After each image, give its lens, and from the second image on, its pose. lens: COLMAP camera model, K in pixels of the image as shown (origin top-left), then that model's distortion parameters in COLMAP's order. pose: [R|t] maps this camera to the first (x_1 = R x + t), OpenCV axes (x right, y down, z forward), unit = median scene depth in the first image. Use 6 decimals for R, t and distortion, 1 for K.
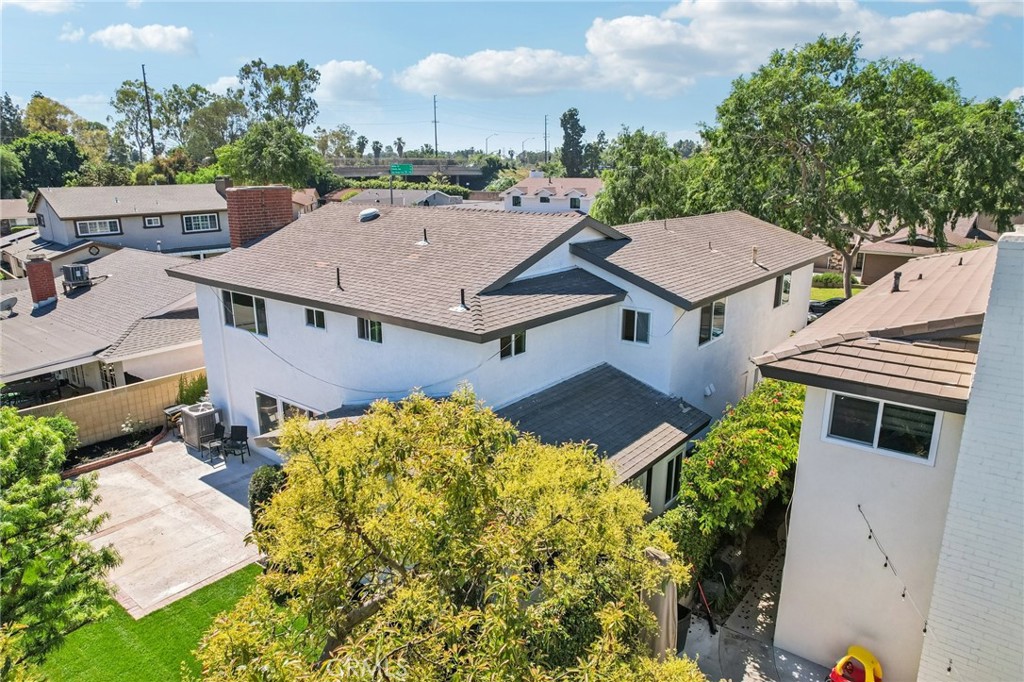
lens RADIAL K [[661.0, 0, 508.5], [0, 661.0, 343.7], [0, 0, 1]] dist [-0.057724, 0.041301]
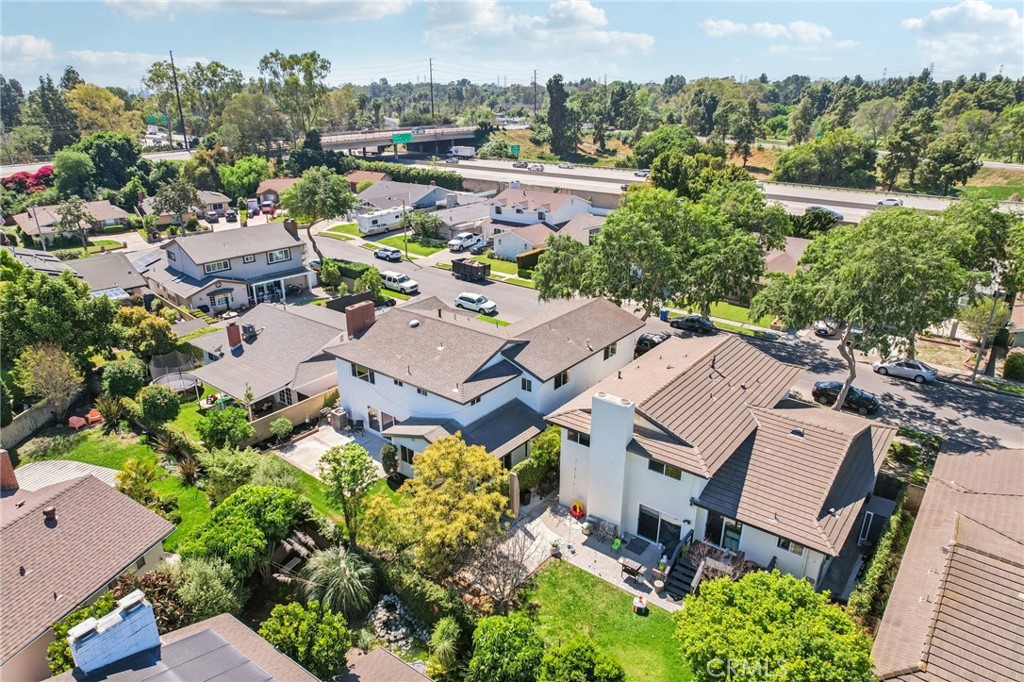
lens RADIAL K [[661.7, 0, 504.1], [0, 661.7, 328.5], [0, 0, 1]] dist [-0.034373, 0.002386]
pose [[0.999975, -0.006474, -0.002813, 0.042097], [0.006705, 0.995720, 0.092181, -0.171766], [0.002204, -0.092198, 0.995738, -0.538680]]
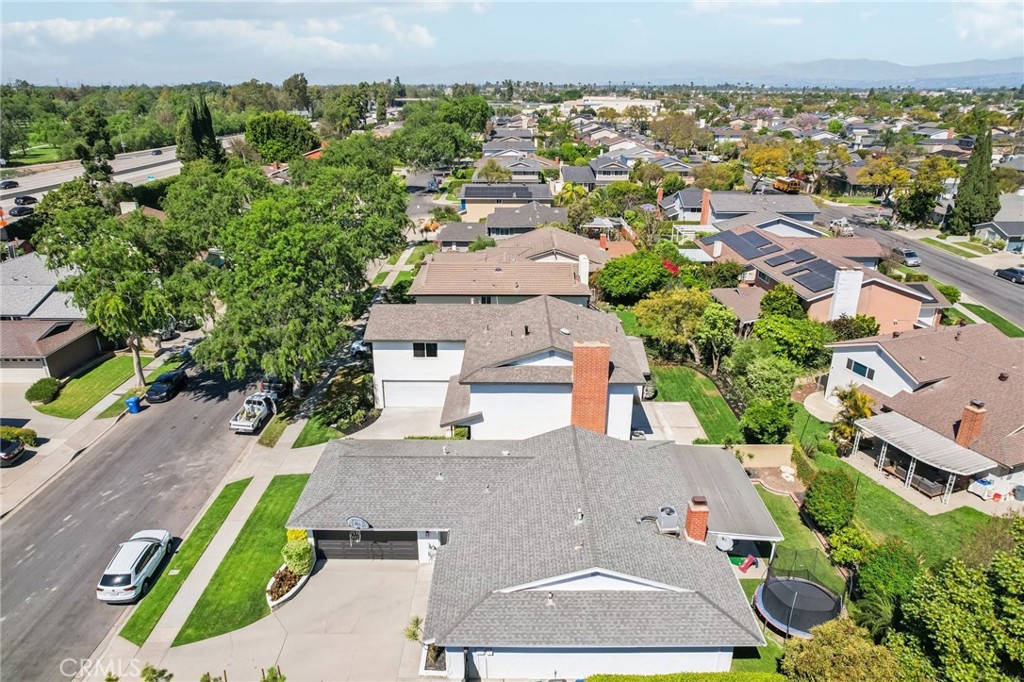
lens RADIAL K [[665.4, 0, 512.0], [0, 665.4, 341.0], [0, 0, 1]] dist [-0.072717, 0.064507]
pose [[-0.624686, -0.281423, 0.728401, -0.733344], [0.200142, 0.843938, 0.497706, -0.559657], [-0.754792, 0.456694, -0.470872, 0.949469]]
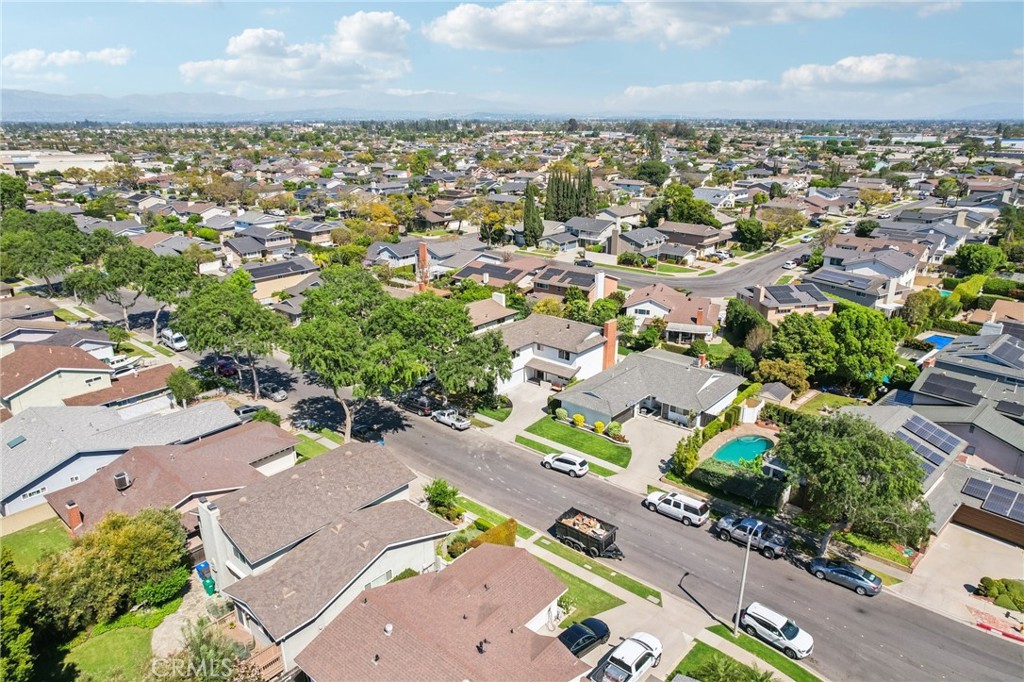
lens RADIAL K [[661.0, 0, 508.5], [0, 661.0, 343.7], [0, 0, 1]] dist [-0.057724, 0.041301]
pose [[-0.999576, -0.006943, 0.028276, 0.056369], [0.009977, 0.830669, 0.556677, -1.129204], [-0.027353, 0.556723, -0.830248, 2.109667]]
